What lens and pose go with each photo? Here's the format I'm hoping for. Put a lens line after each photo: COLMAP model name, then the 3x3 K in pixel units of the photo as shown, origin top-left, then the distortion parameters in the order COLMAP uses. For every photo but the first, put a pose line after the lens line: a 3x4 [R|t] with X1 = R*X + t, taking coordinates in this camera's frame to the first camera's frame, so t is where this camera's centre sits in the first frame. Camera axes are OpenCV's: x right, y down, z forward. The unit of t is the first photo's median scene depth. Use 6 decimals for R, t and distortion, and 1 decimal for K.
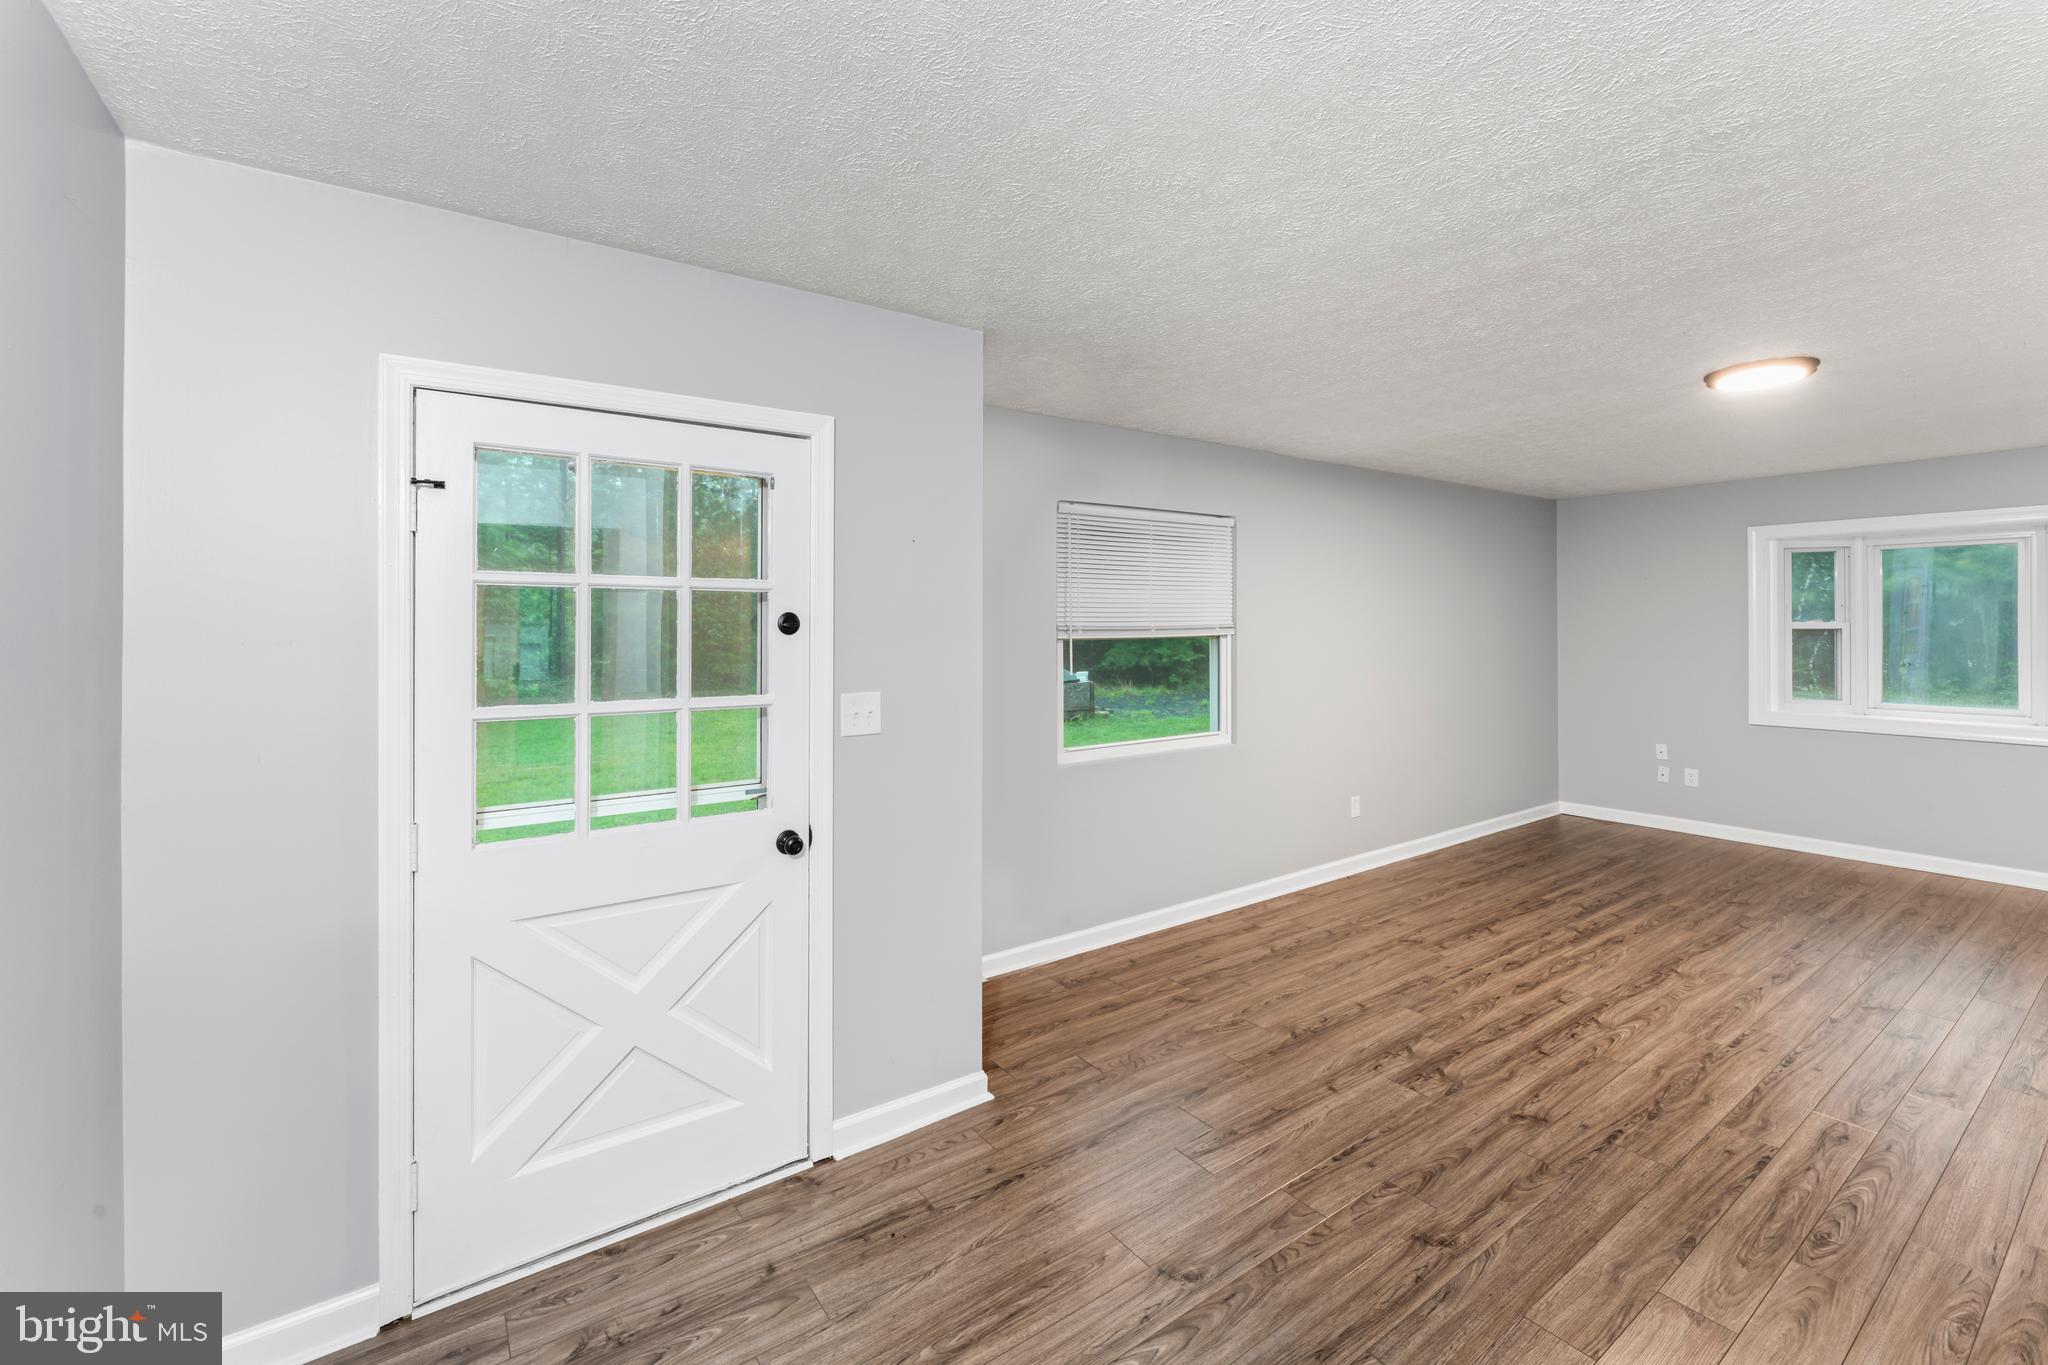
lens RADIAL K [[853.2, 0, 1011.4], [0, 853.2, 621.2], [0, 0, 1]] dist [-0.001496, 0.000335]
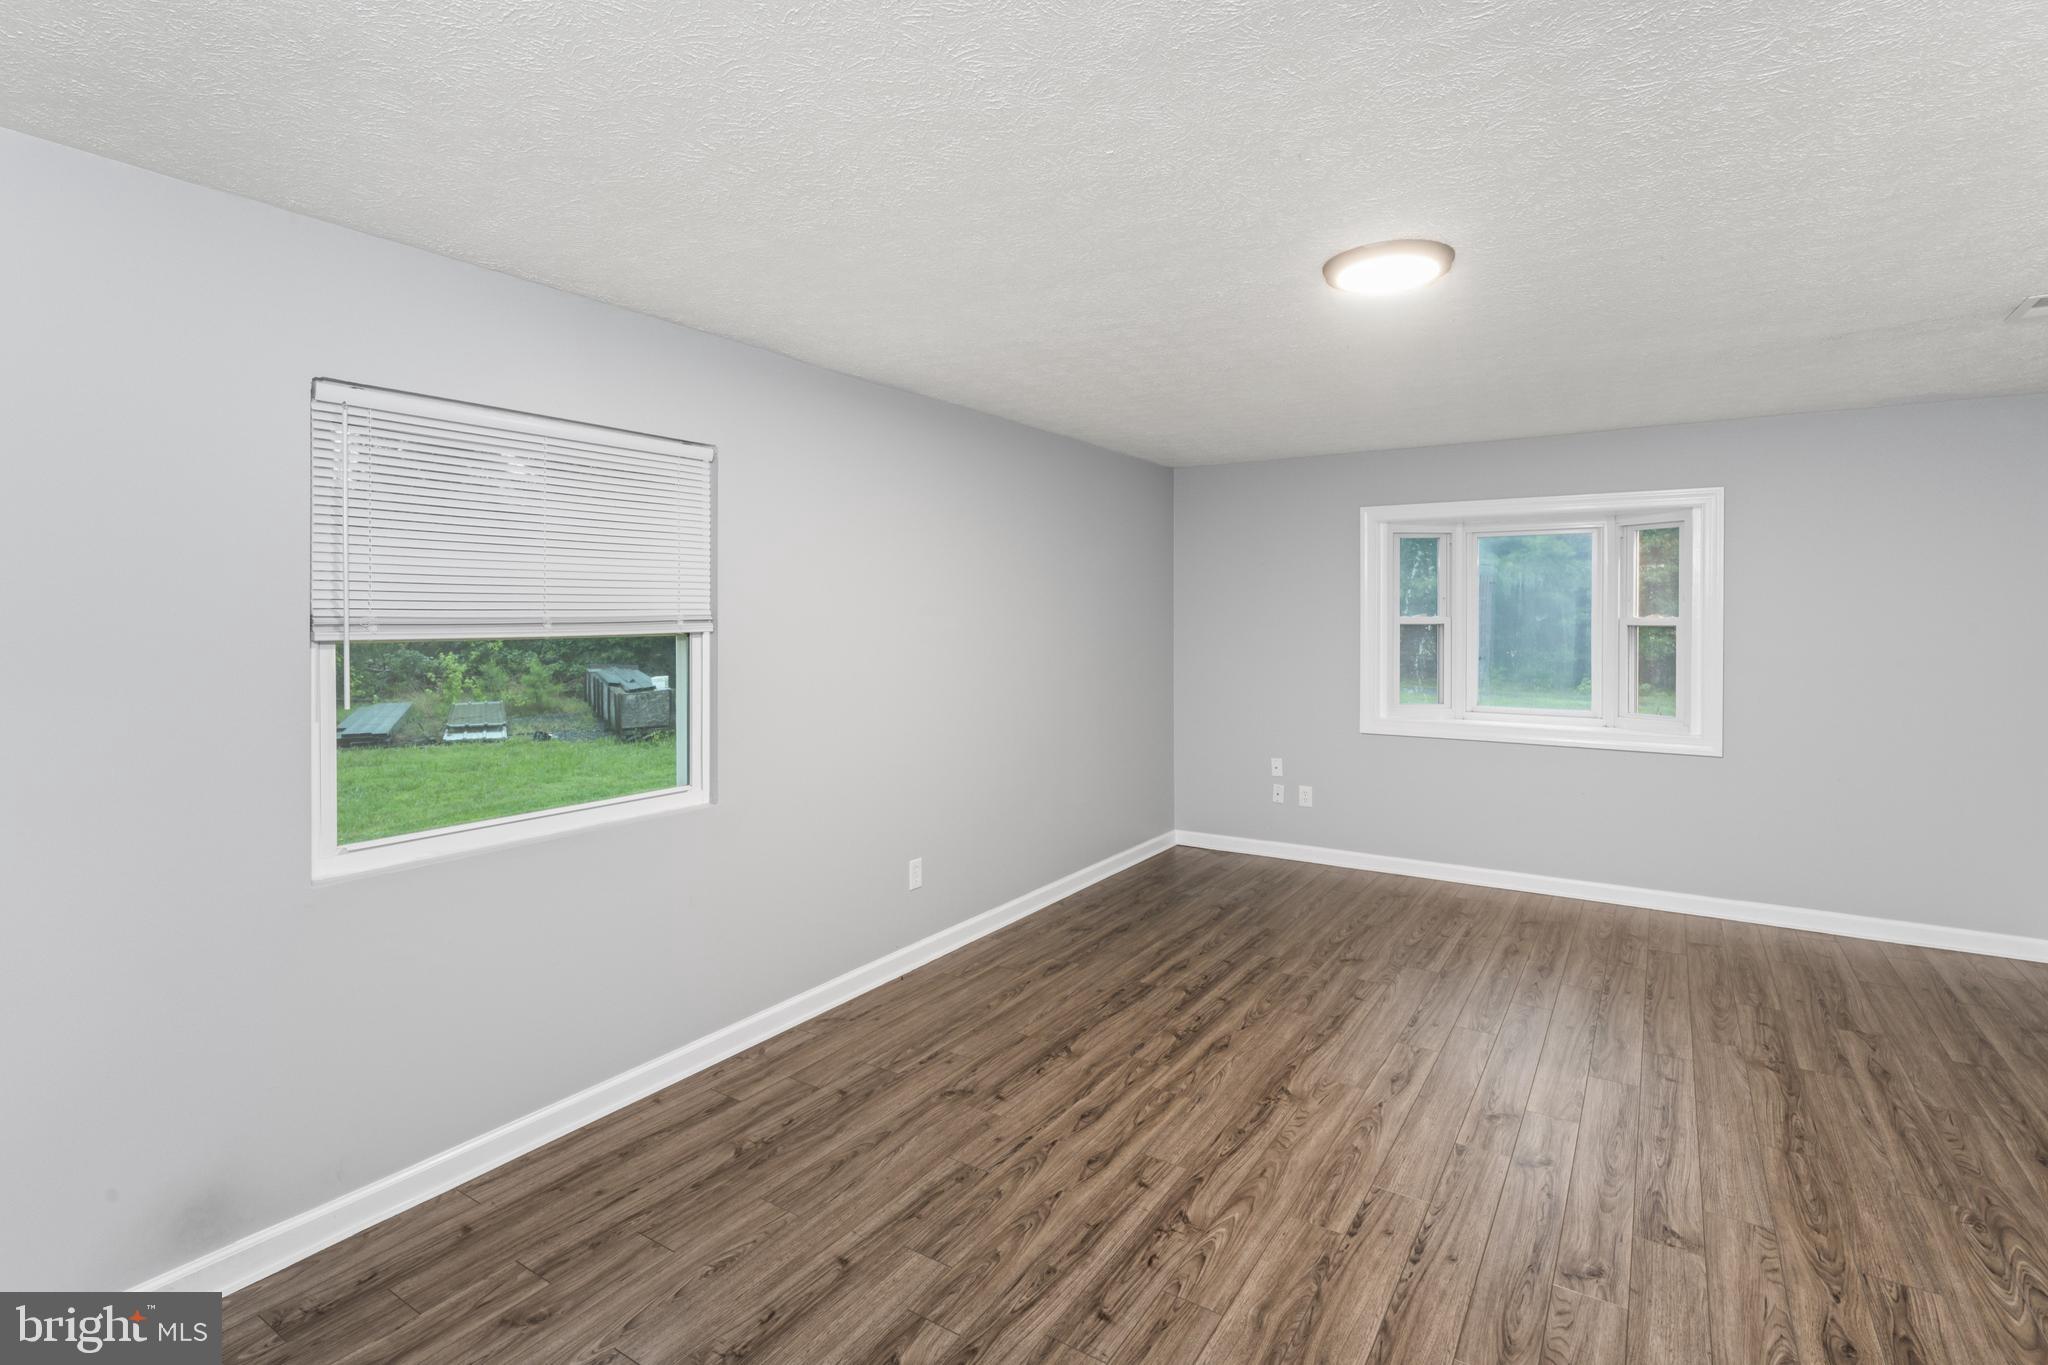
lens RADIAL K [[997.6, 0, 989.8], [0, 997.6, 613.8], [0, 0, 1]] dist [0.001955, -0.001714]
pose [[0.933833, 0.005300, 0.357670, 0.205325], [-0.005719, 0.999984, 0.000112, 0.001406], [-0.357664, -0.002150, 0.933848, 0.257201]]
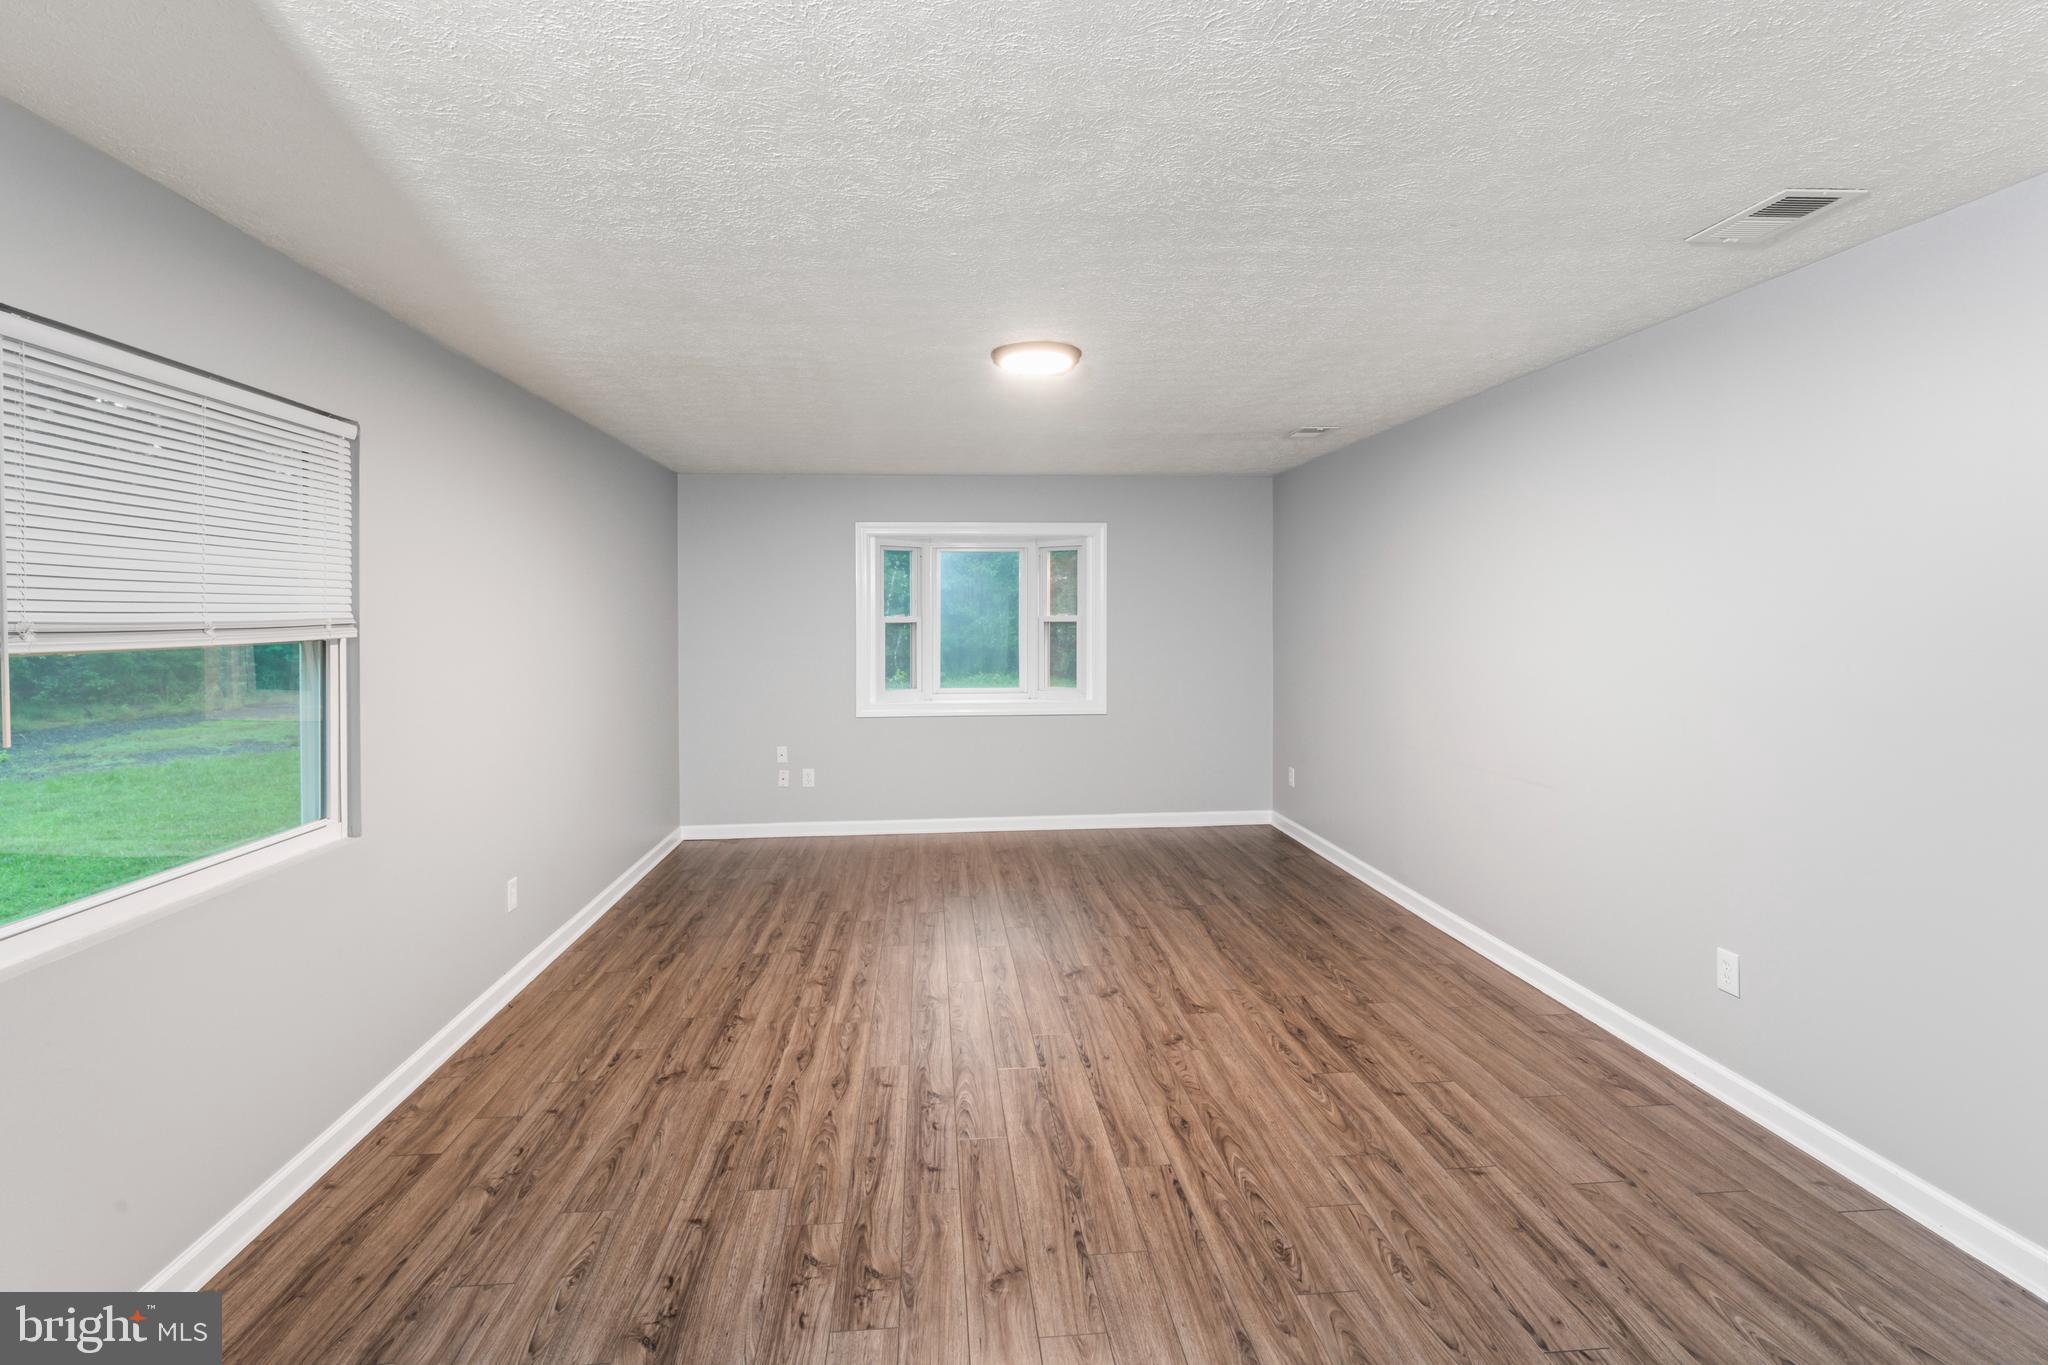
lens RADIAL K [[997.6, 0, 1014.0], [0, 997.6, 625.1], [0, 0, 1]] dist [0.001955, -0.001714]
pose [[0.505050, -0.007776, 0.863055, -0.084084], [0.002294, 0.999968, 0.007668, 0.004030], [-0.863087, -0.001893, 0.505052, 0.342511]]
